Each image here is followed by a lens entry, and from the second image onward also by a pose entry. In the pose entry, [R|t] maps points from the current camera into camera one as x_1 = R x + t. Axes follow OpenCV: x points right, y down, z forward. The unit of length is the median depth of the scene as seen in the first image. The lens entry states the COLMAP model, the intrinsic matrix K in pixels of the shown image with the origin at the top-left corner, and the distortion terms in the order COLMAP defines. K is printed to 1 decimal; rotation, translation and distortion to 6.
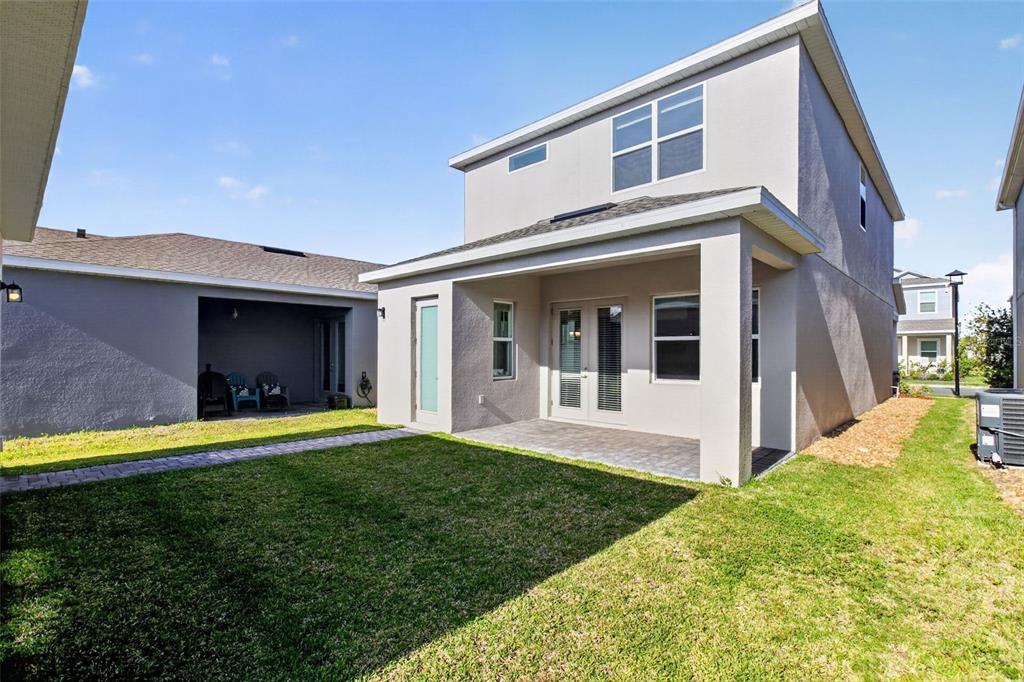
lens RADIAL K [[469.0, 0, 516.0], [0, 469.0, 340.8], [0, 0, 1]] dist [-0.002076, 0.000054]
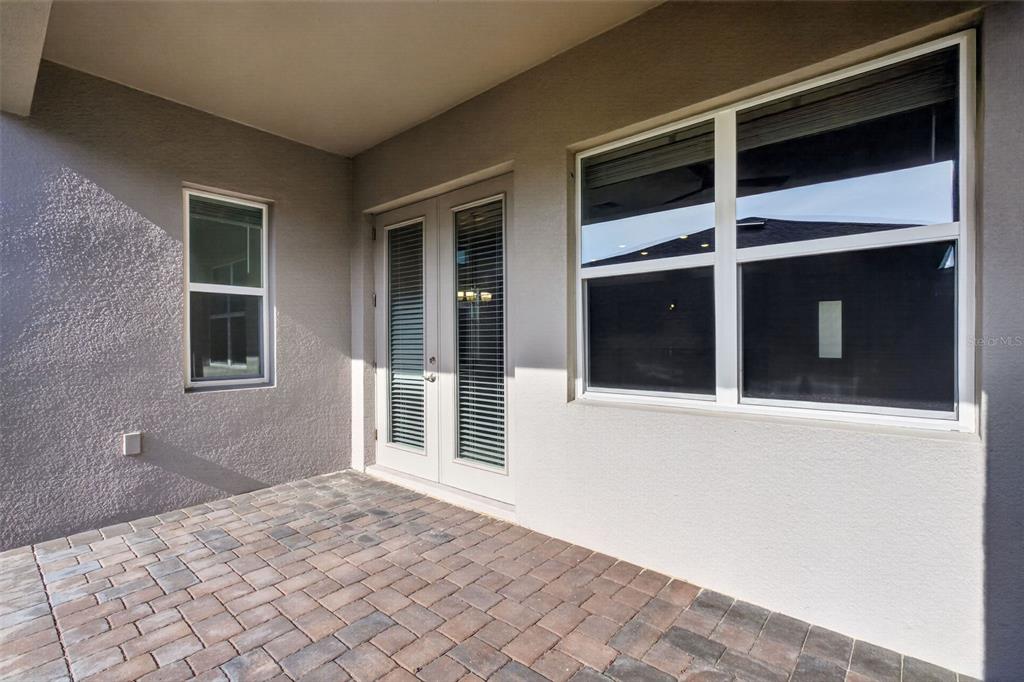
lens RADIAL K [[469.0, 0, 516.0], [0, 469.0, 340.8], [0, 0, 1]] dist [-0.002076, 0.000054]
pose [[0.999542, -0.005107, 0.029832, 0.216875], [0.004395, 0.999705, 0.023897, 0.033549], [-0.029945, -0.023755, 0.999269, 0.593782]]
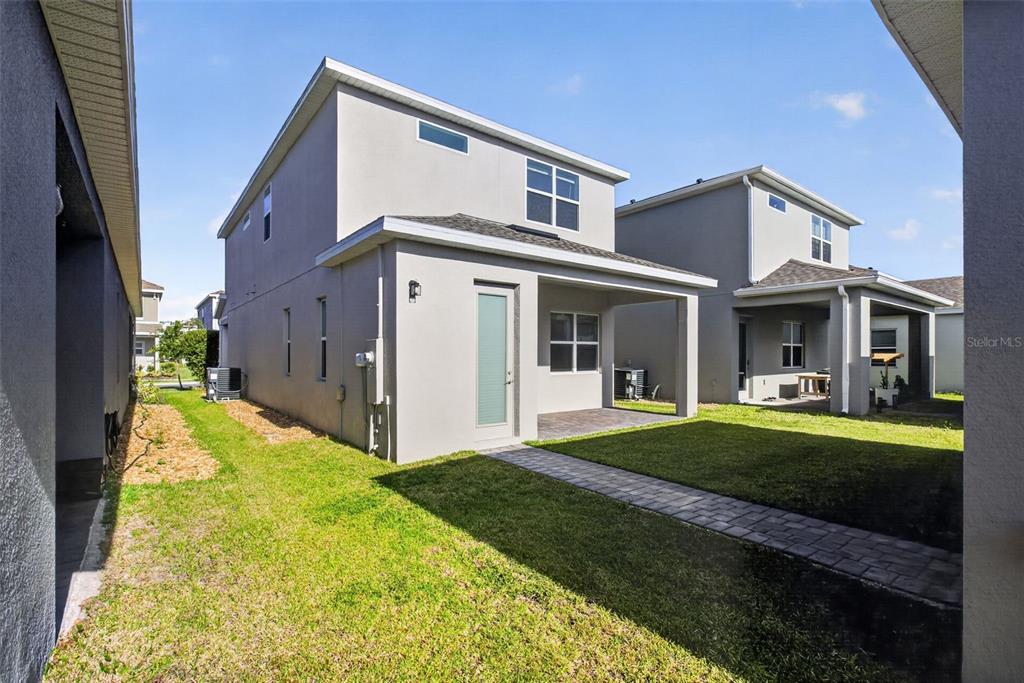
lens RADIAL K [[473.3, 0, 513.7], [0, 473.3, 343.2], [0, 0, 1]] dist [-0.001113, -0.000106]
pose [[0.151513, 0.022434, 0.988201, -0.967098], [-0.023928, 0.999533, -0.019023, 0.024049], [-0.988166, -0.020764, 0.151979, 0.820639]]
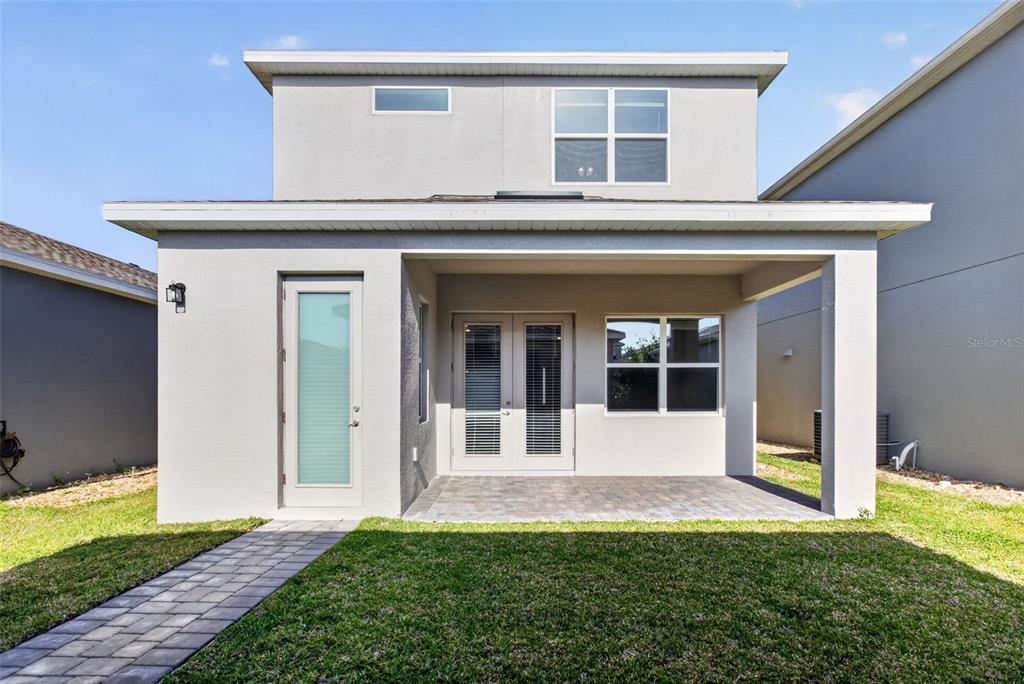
lens RADIAL K [[487.4, 0, 510.8], [0, 487.4, 383.5], [0, 0, 1]] dist [-0.001923, 0.000151]
pose [[0.731757, 0.011343, 0.681471, -0.402690], [-0.015645, 0.999878, 0.000156, 0.028240], [-0.681386, -0.010776, 0.731845, 0.426430]]
